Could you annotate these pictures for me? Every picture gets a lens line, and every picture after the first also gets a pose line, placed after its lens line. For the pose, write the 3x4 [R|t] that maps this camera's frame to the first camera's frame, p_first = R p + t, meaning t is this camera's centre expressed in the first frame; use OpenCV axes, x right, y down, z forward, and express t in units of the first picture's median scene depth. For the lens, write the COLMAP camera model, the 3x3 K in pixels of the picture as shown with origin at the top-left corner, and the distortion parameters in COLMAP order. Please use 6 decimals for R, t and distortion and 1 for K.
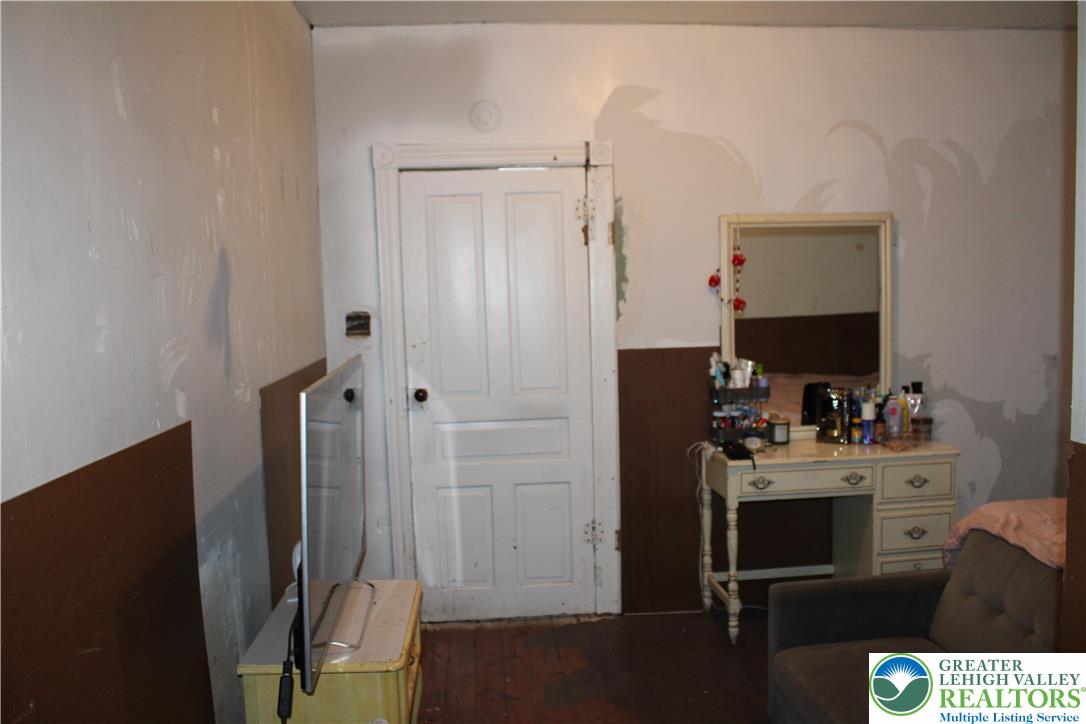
lens RADIAL K [[902.2, 0, 534.5], [0, 902.2, 358.7], [0, 0, 1]] dist [-0.159572, 0.130954]
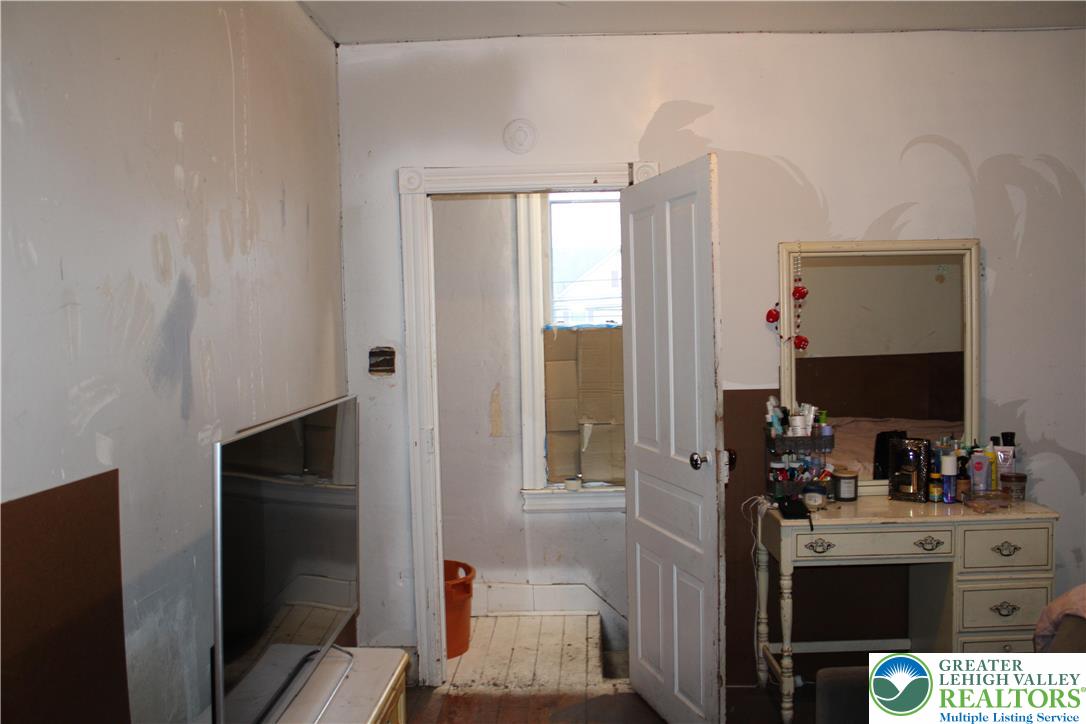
lens RADIAL K [[902.2, 0, 542.2], [0, 902.2, 356.6], [0, 0, 1]] dist [-0.159572, 0.130954]
pose [[0.994036, 0.010073, -0.108585, 0.070410], [-0.014490, 0.999096, -0.039960, -0.007454], [0.108085, 0.041295, 0.993284, 0.092591]]
